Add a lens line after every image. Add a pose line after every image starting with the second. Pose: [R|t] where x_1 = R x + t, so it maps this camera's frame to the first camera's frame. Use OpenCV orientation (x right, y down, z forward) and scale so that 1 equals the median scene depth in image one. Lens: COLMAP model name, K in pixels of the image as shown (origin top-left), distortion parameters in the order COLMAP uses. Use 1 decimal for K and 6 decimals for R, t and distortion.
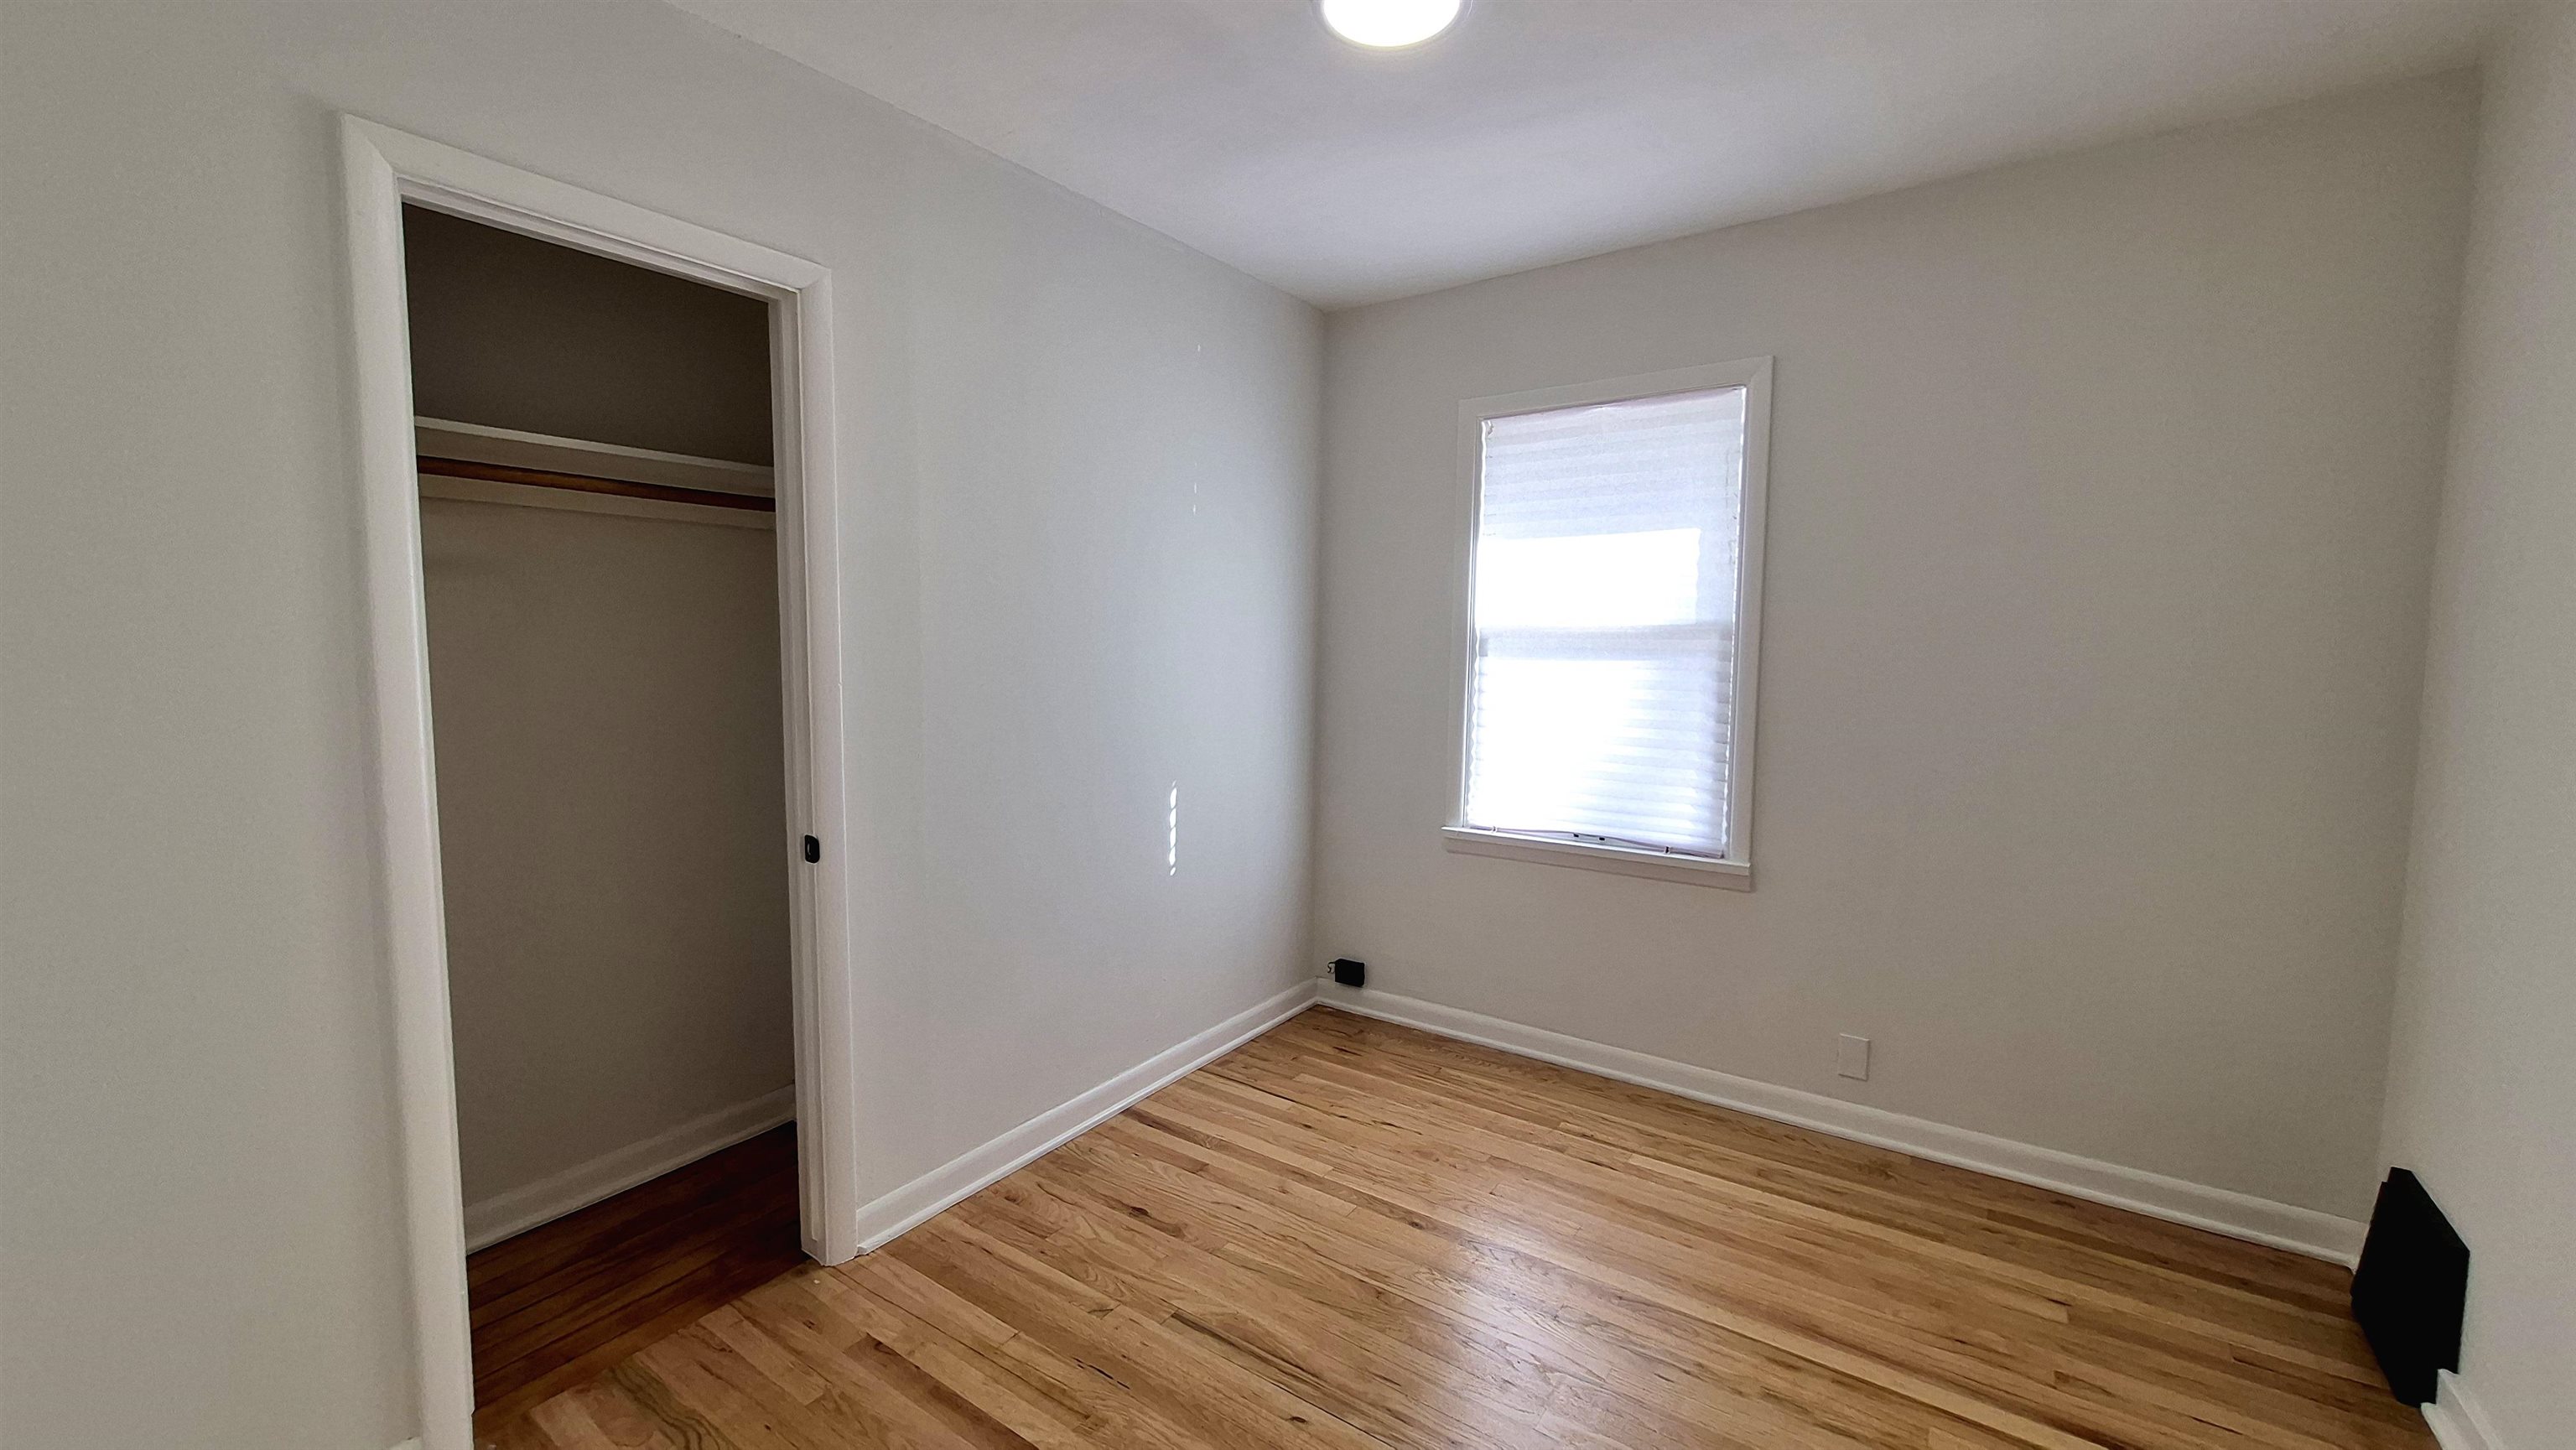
lens RADIAL K [[1013.0, 0, 1301.8], [0, 1013.0, 727.7], [0, 0, 1]] dist [-0.001300, -0.000269]
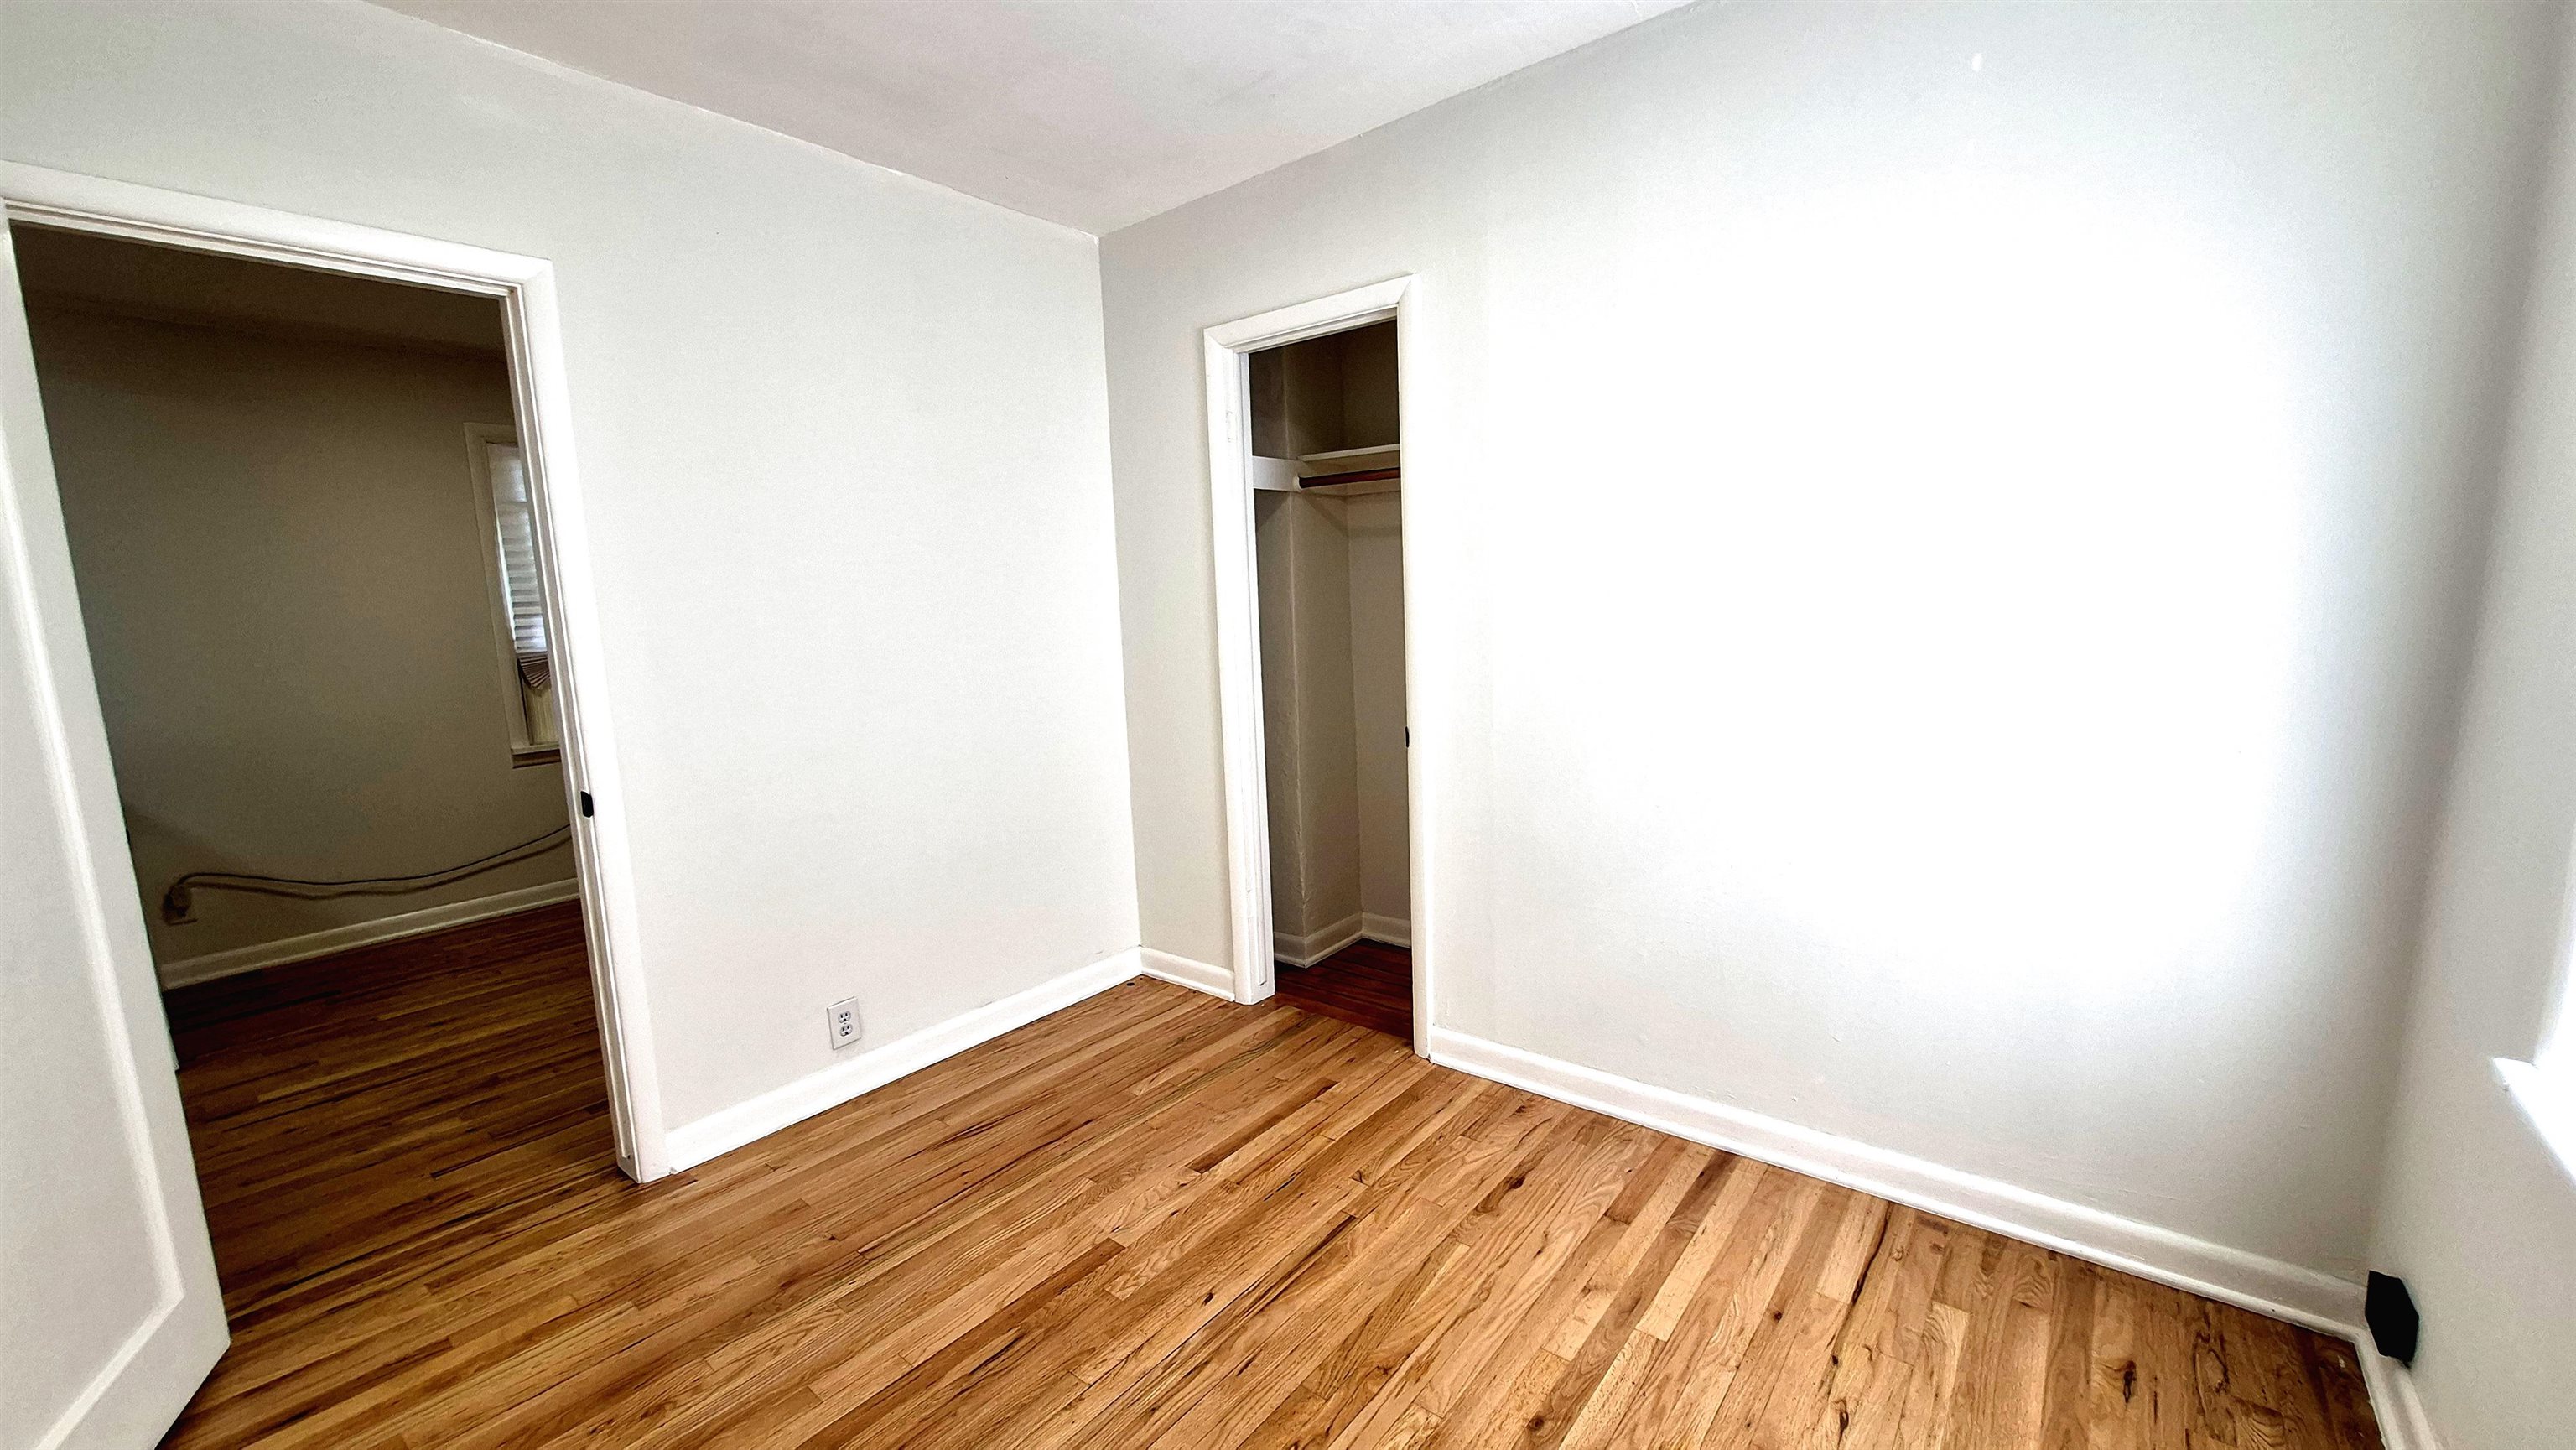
lens RADIAL K [[1004.4, 0, 1288.0], [0, 1004.4, 725.0], [0, 0, 1]] dist [0.000797, 0.000007]
pose [[-0.098323, 0.133419, -0.986170, 0.742832], [-0.051383, 0.988970, 0.138920, -0.061606], [0.993827, 0.064331, -0.090383, 0.873480]]
